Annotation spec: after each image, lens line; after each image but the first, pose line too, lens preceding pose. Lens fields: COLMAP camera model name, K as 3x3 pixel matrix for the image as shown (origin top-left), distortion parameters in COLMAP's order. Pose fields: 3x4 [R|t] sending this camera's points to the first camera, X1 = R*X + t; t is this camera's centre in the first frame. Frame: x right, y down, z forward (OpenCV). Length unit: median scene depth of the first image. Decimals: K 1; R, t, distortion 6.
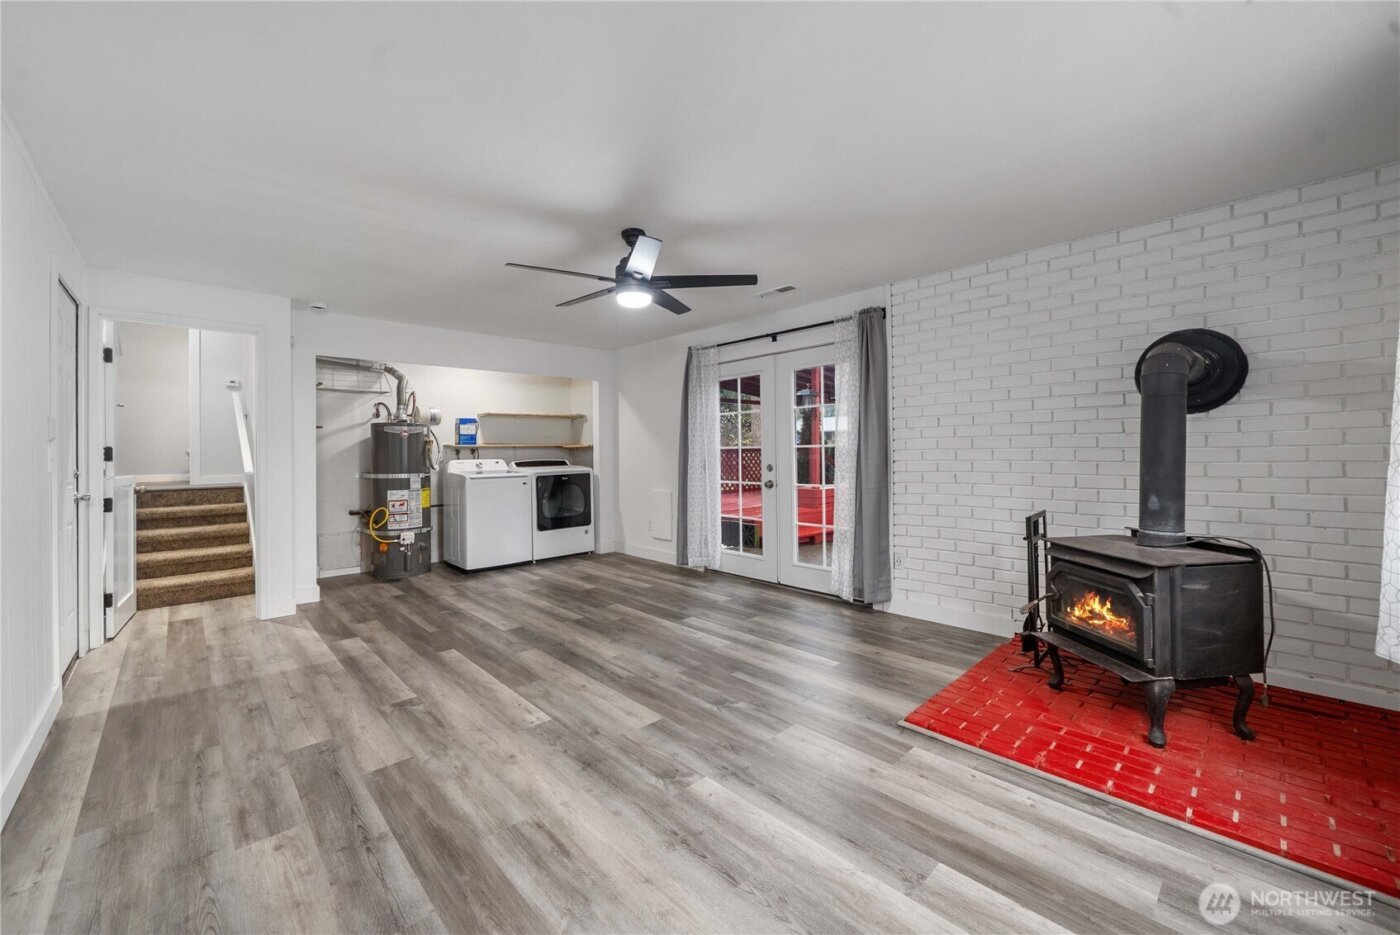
lens RADIAL K [[541.1, 0, 691.7], [0, 541.1, 453.9], [0, 0, 1]] dist [0.001013, 0.000402]
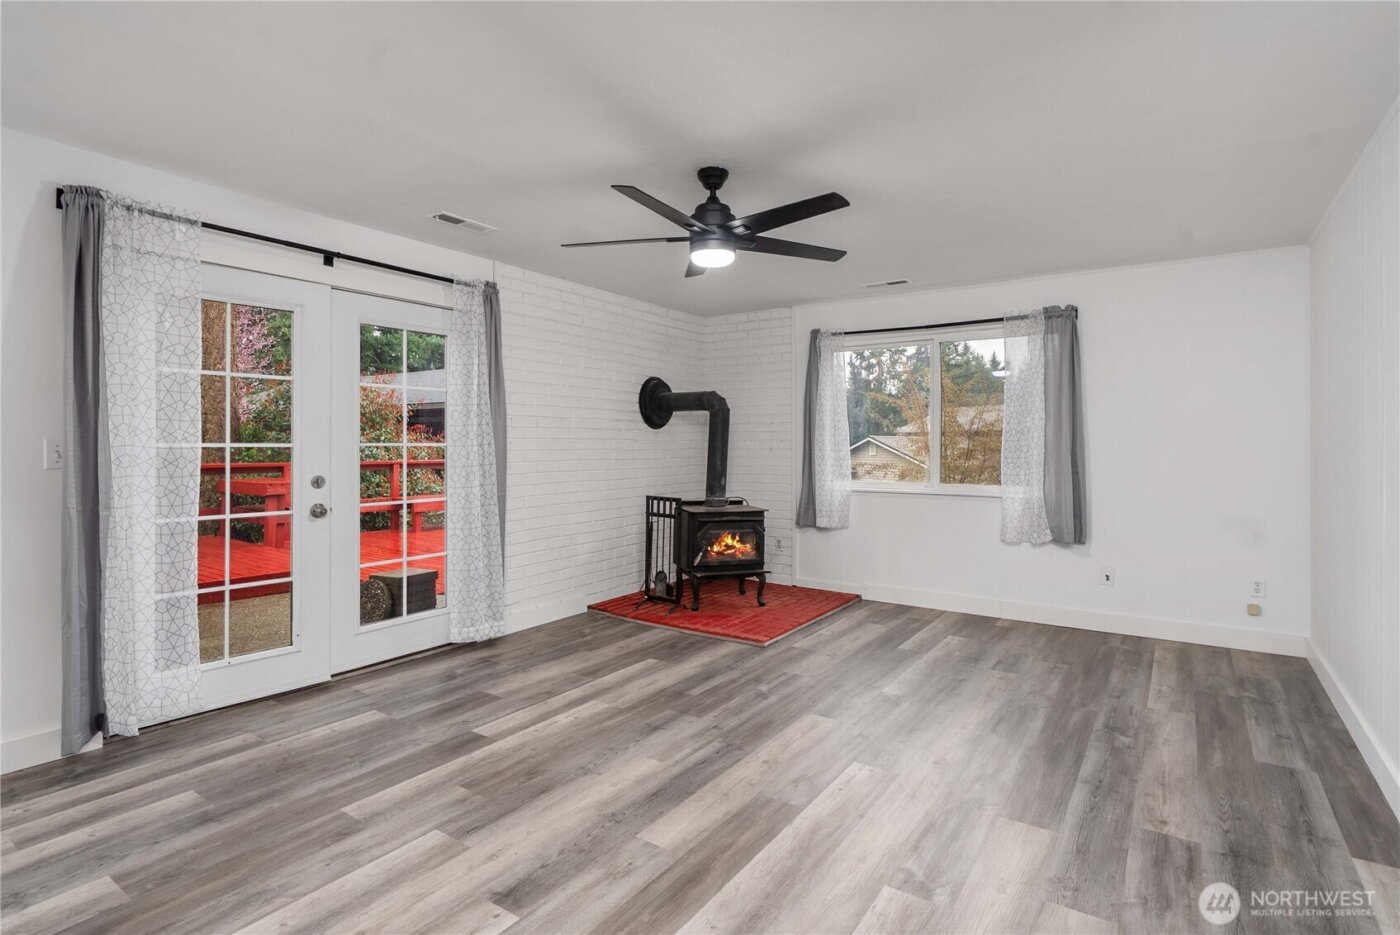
lens RADIAL K [[703.0, 0, 695.9], [0, 703.0, 458.7], [0, 0, 1]] dist [-0.005704, 0.000619]
pose [[-0.208102, -0.007409, 0.978079, -1.105182], [0.007150, 0.999933, 0.009096, -0.004216], [-0.978081, 0.008886, -0.208035, 1.259488]]
